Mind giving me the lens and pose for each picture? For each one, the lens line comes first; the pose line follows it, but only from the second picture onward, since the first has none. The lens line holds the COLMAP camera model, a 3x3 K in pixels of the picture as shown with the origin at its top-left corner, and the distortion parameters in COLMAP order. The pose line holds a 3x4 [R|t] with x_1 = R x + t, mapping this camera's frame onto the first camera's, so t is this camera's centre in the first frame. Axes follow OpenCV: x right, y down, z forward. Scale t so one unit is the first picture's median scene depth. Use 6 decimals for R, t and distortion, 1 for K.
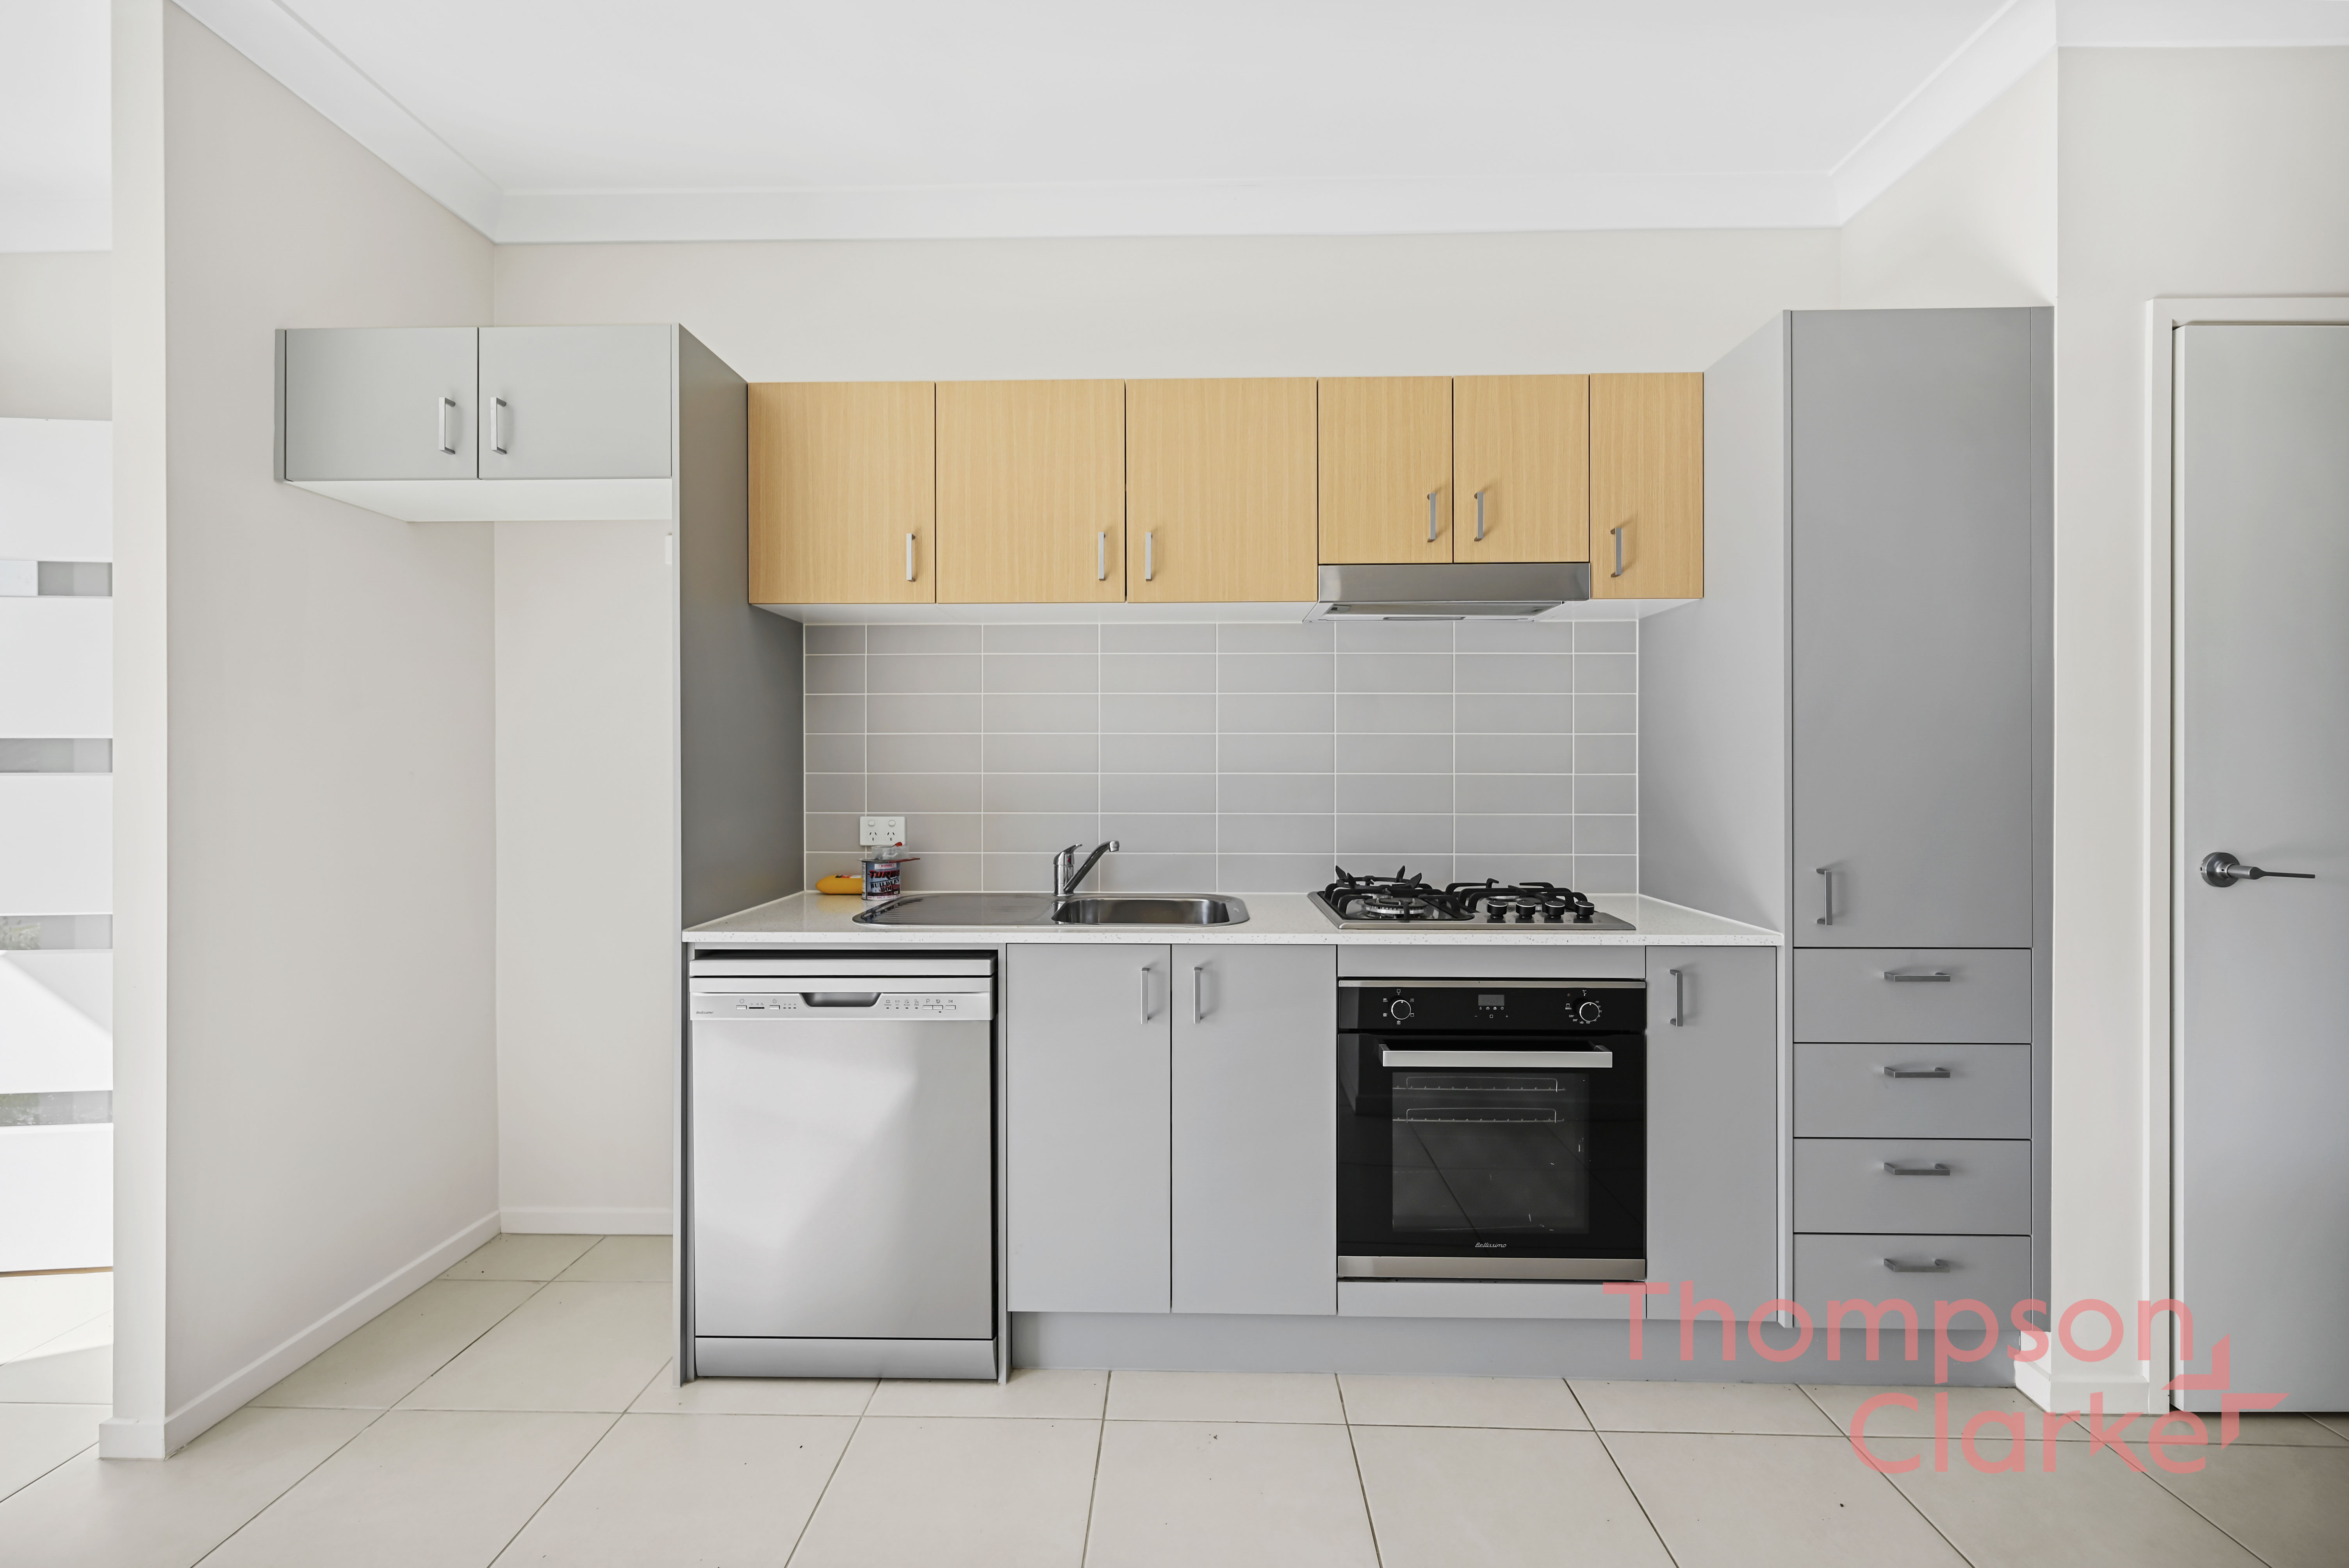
lens RADIAL K [[1005.6, 0, 1170.4], [0, 1005.6, 768.1], [0, 0, 1]] dist [0.003336, 0.000199]
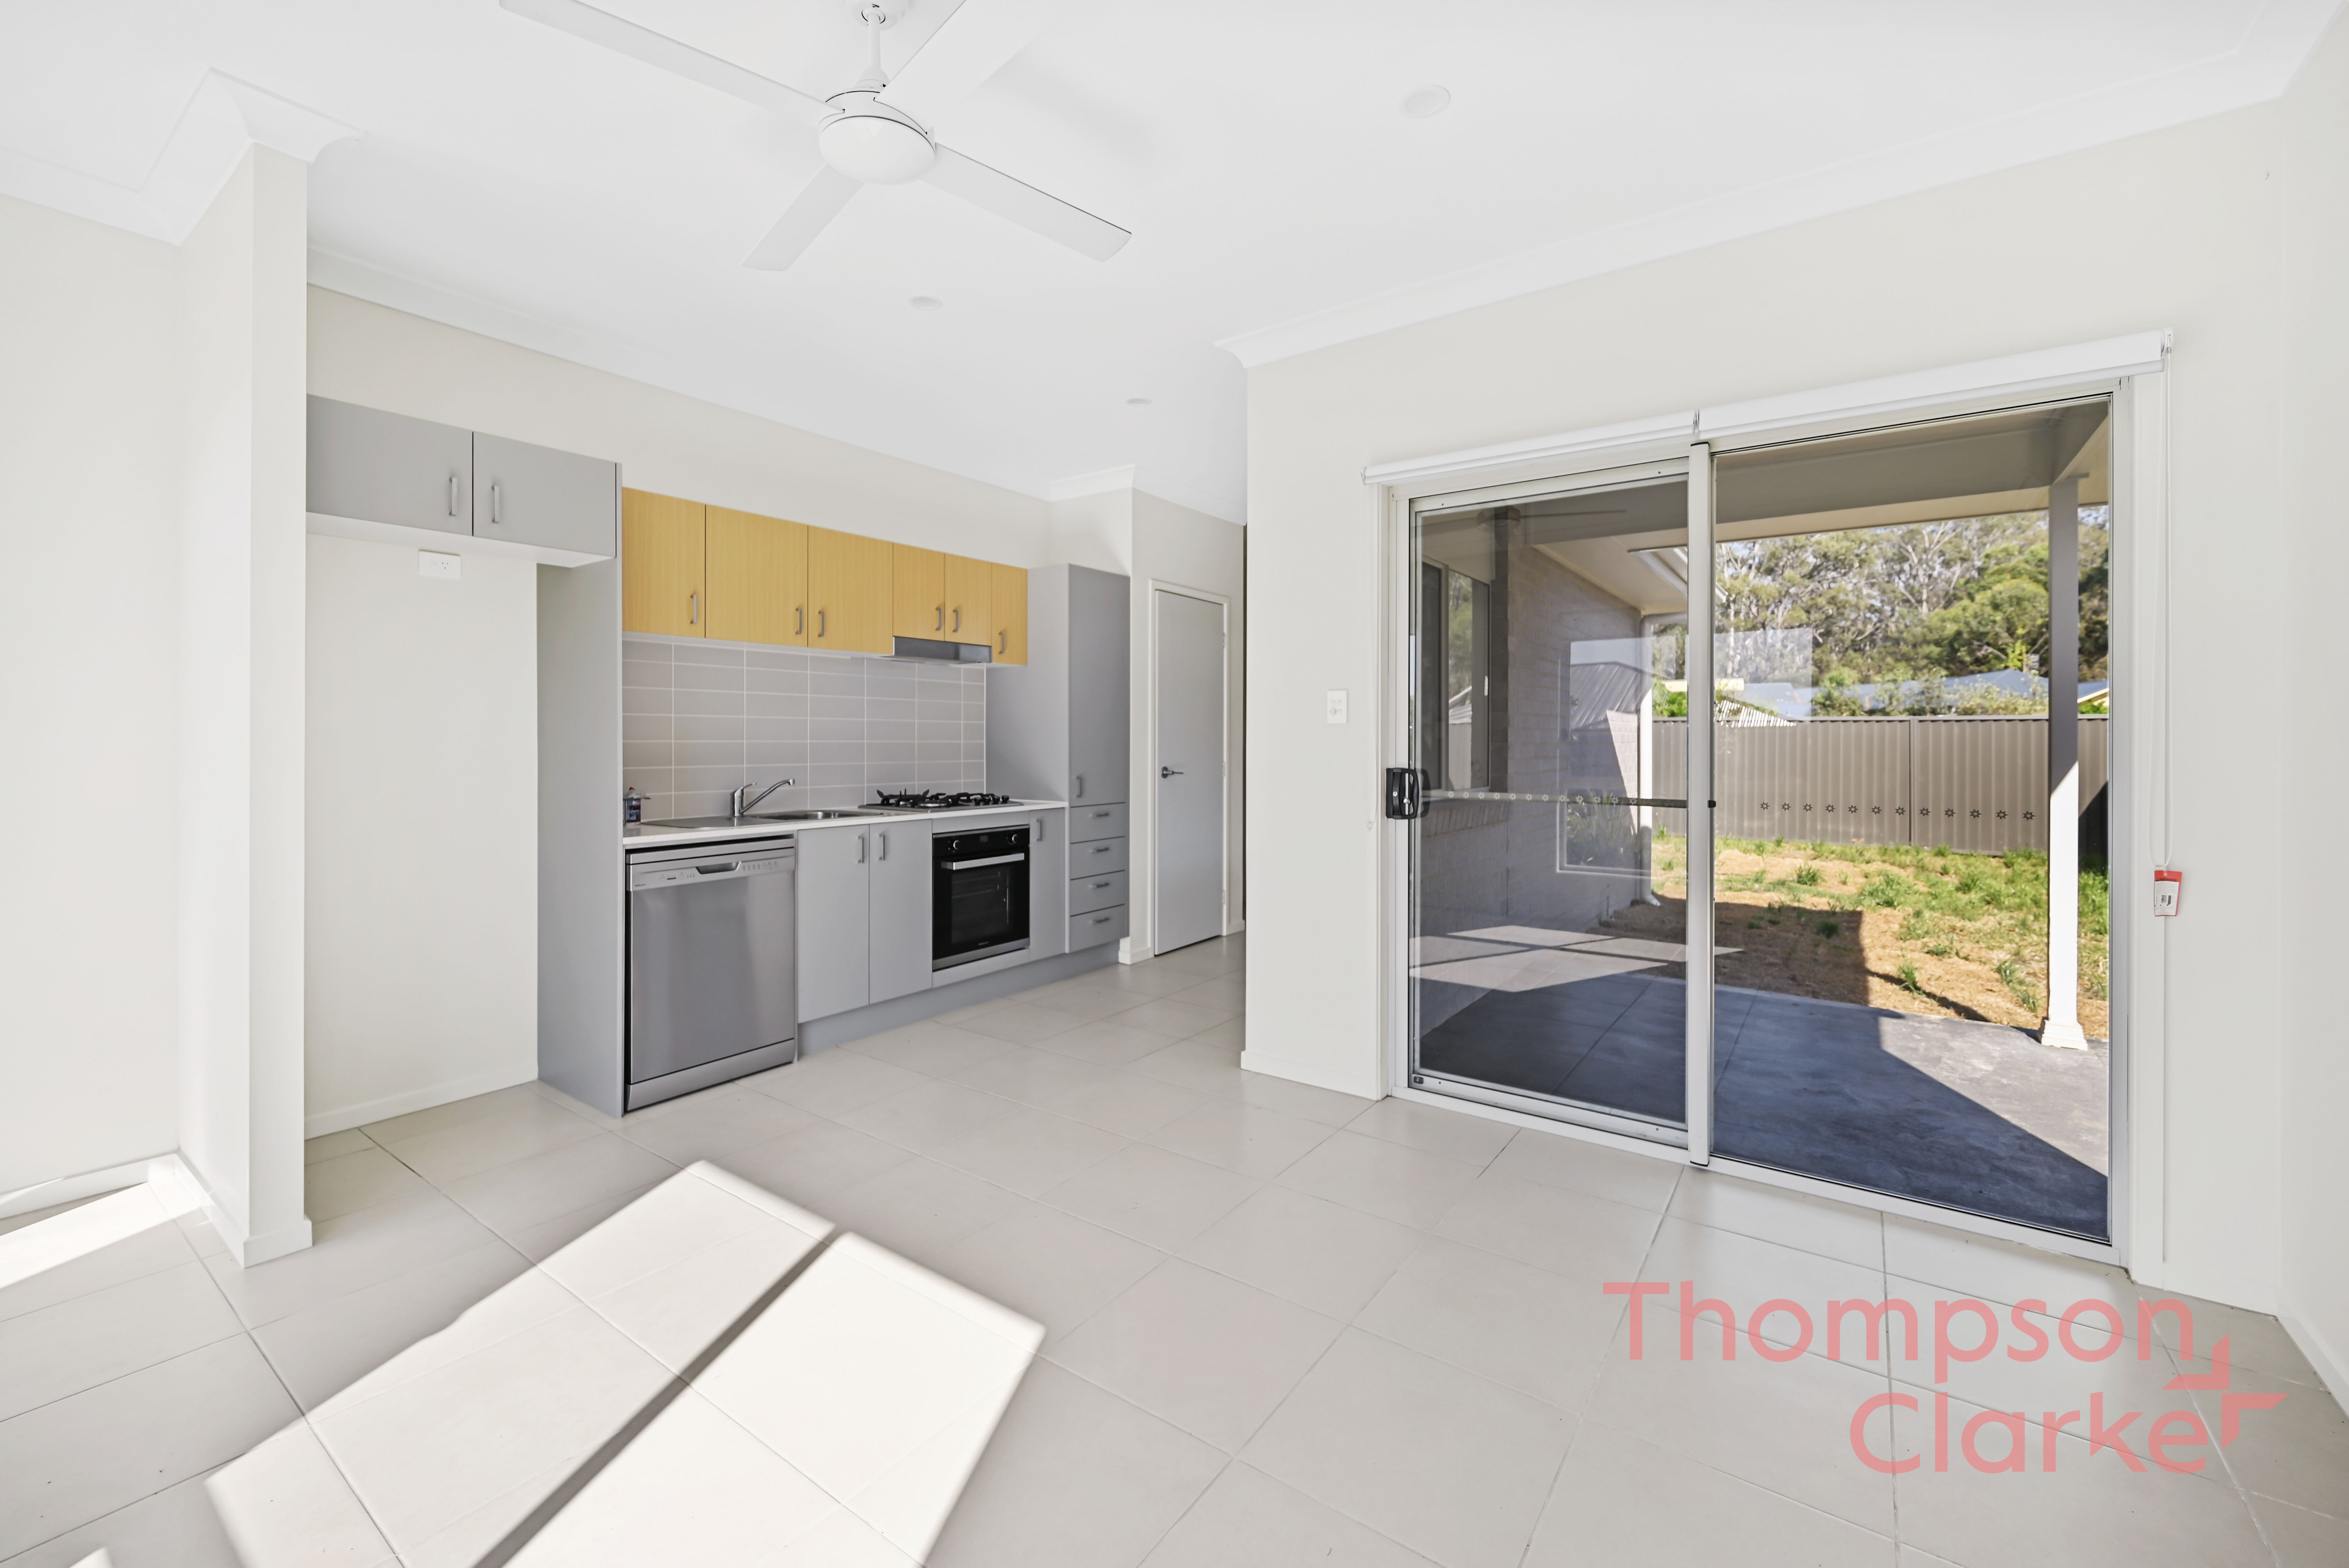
lens RADIAL K [[947.2, 0, 1175.8], [0, 947.2, 737.9], [0, 0, 1]] dist [0.002067, 0.000114]
pose [[0.556715, 0.002680, 0.830699, -1.251945], [-0.004218, 0.999991, -0.000399, -0.002029], [-0.830693, -0.003282, 0.556721, -0.586322]]
